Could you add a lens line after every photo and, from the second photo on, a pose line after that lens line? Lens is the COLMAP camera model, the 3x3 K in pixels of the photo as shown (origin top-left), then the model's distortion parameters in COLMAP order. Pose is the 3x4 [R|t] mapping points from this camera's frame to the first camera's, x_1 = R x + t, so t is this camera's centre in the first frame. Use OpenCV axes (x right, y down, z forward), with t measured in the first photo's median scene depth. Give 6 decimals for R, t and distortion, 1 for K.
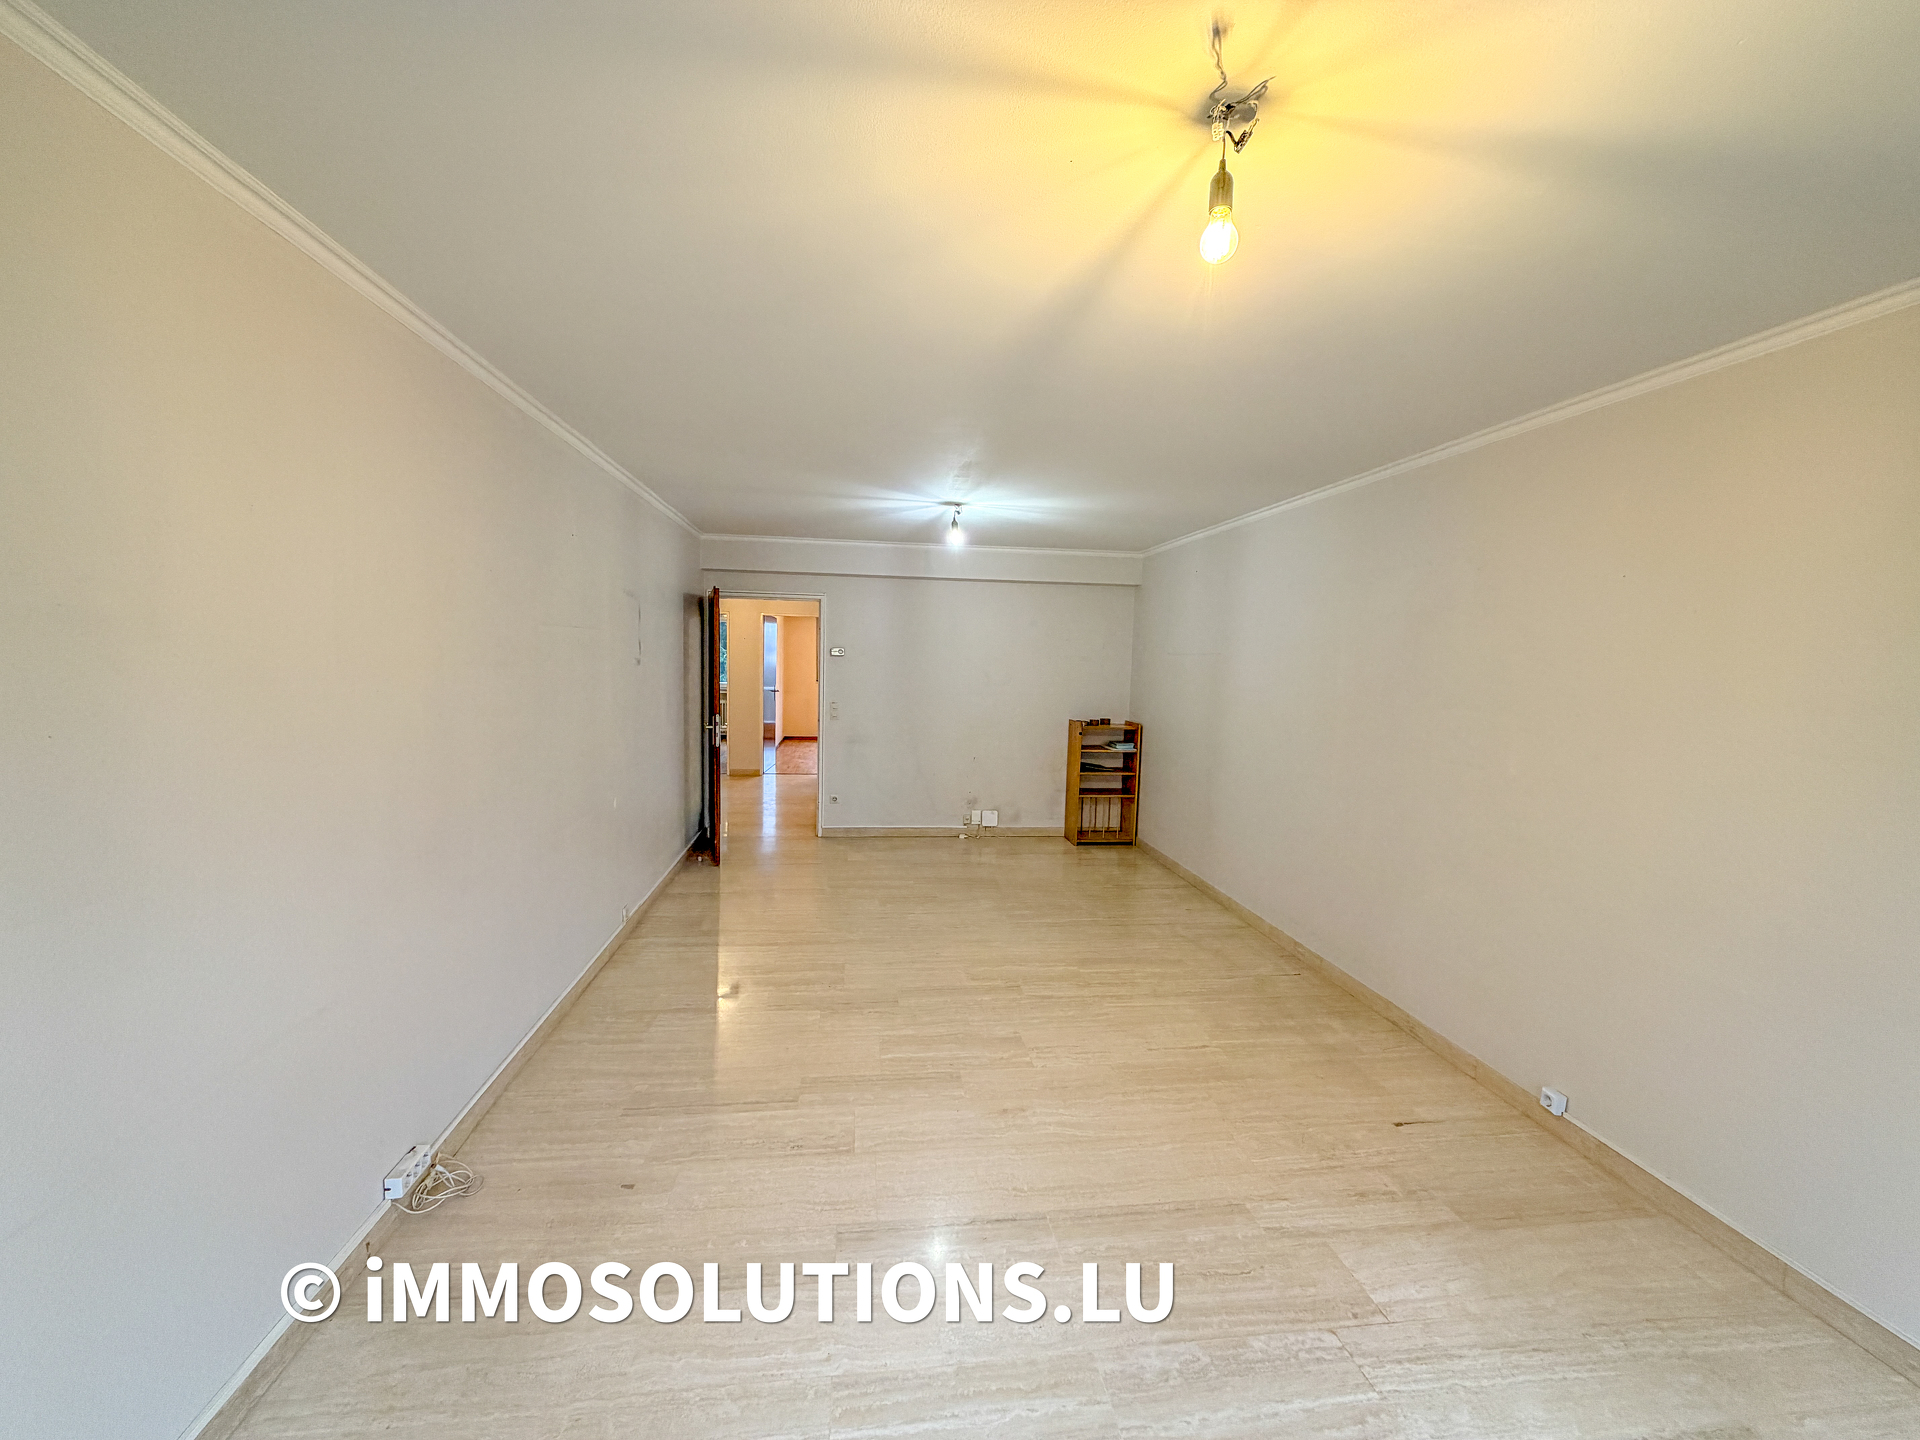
lens RADIAL K [[765.6, 0, 955.1], [0, 765.6, 718.8], [0, 0, 1]] dist [0.000596, 0.000208]
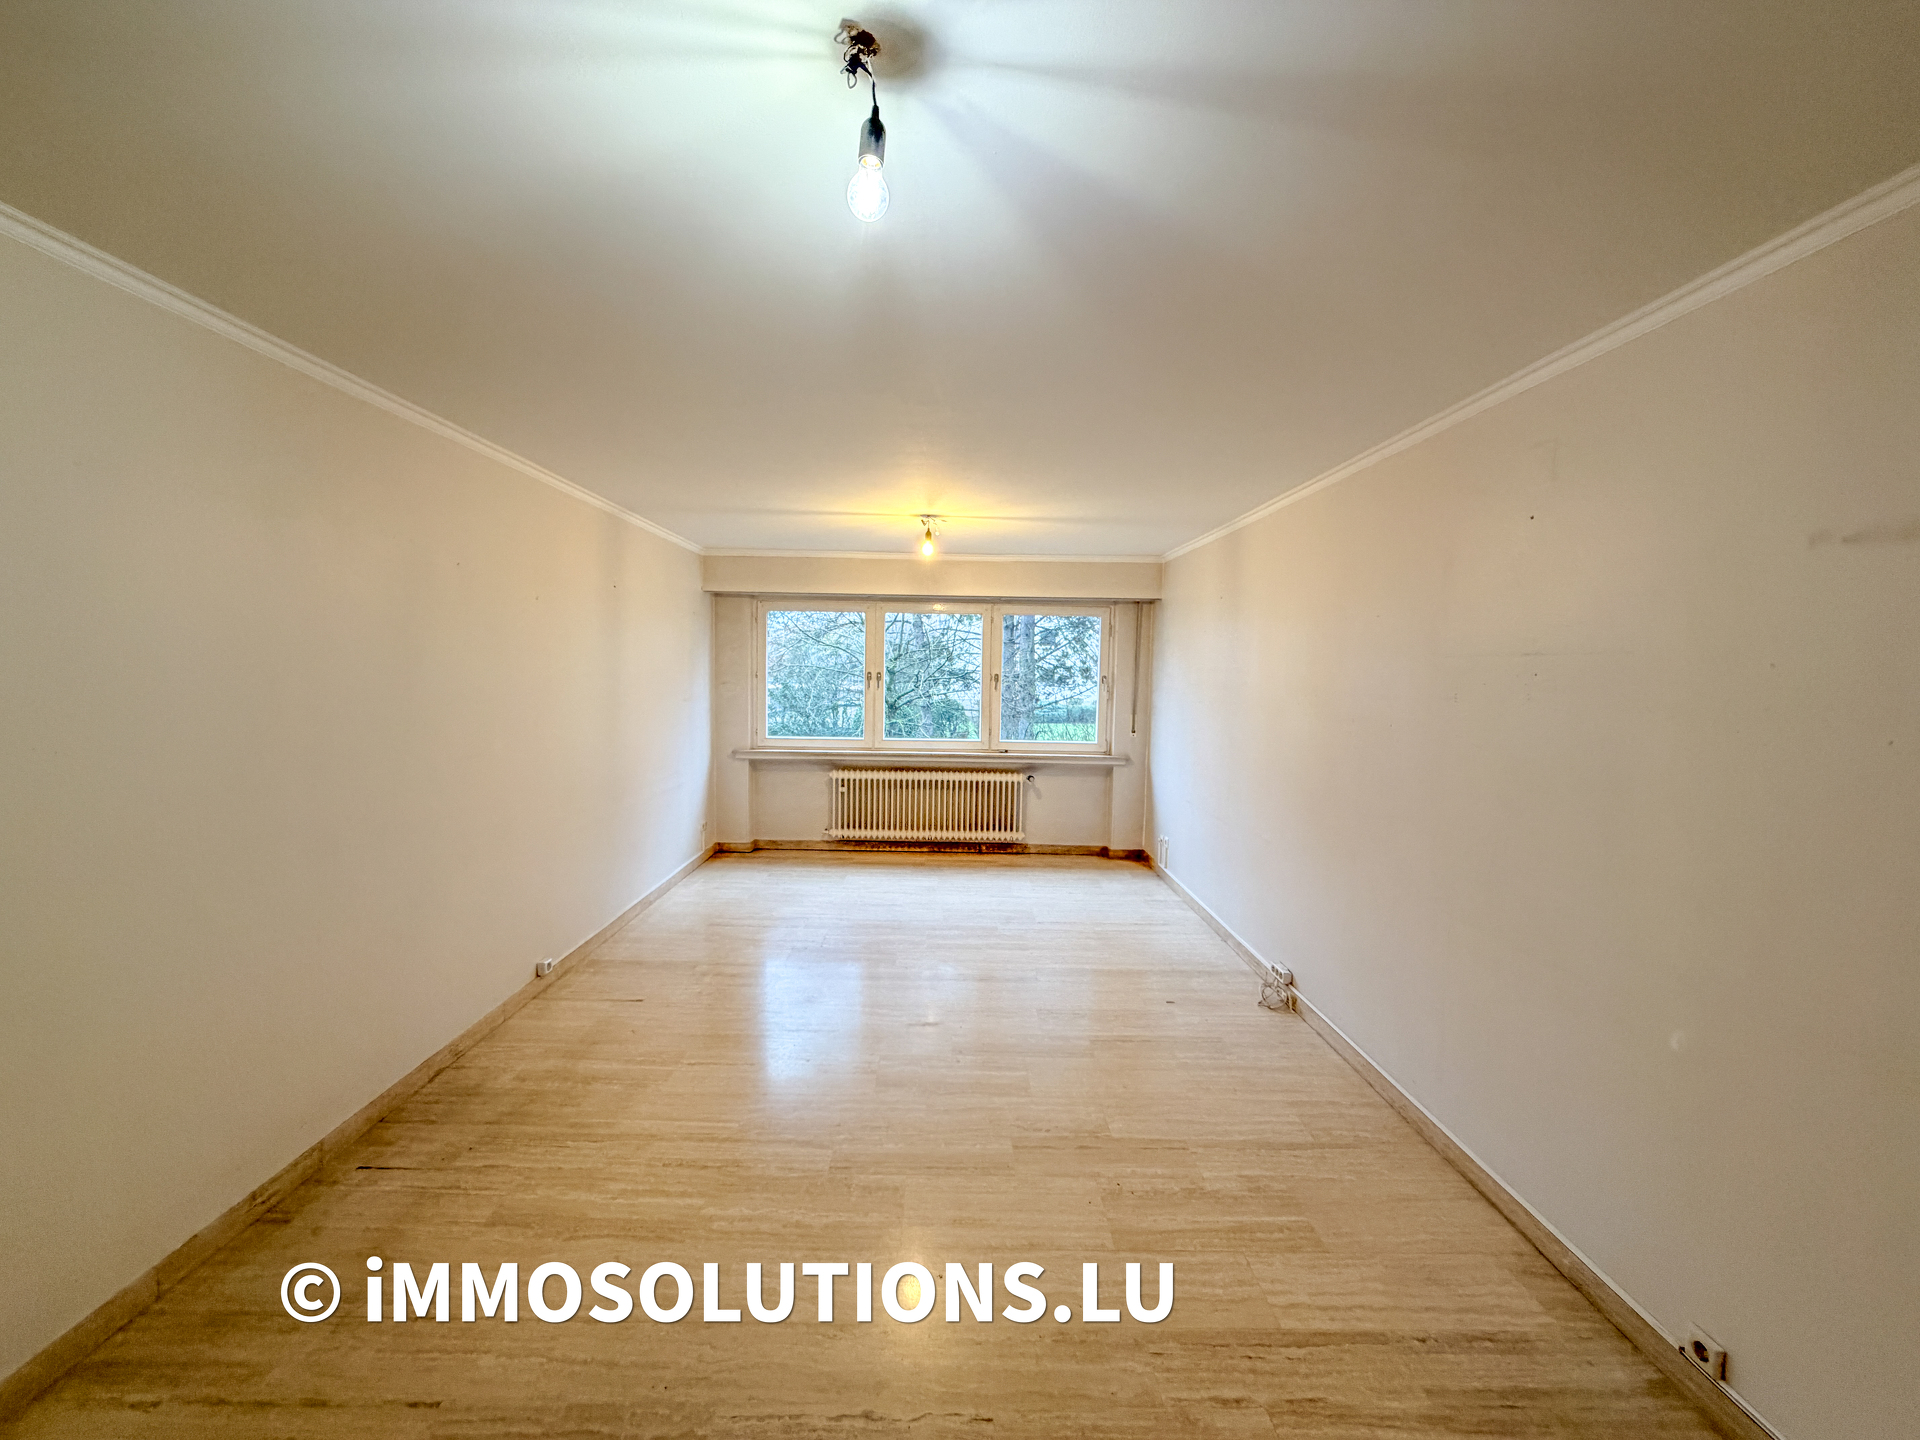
lens RADIAL K [[765.6, 0, 955.1], [0, 765.6, 718.8], [0, 0, 1]] dist [0.000596, 0.000208]
pose [[-0.992282, -0.051605, 0.112757, -0.084259], [-0.034247, 0.987974, 0.150782, -0.150771], [-0.119183, 0.145757, -0.982115, 1.742196]]
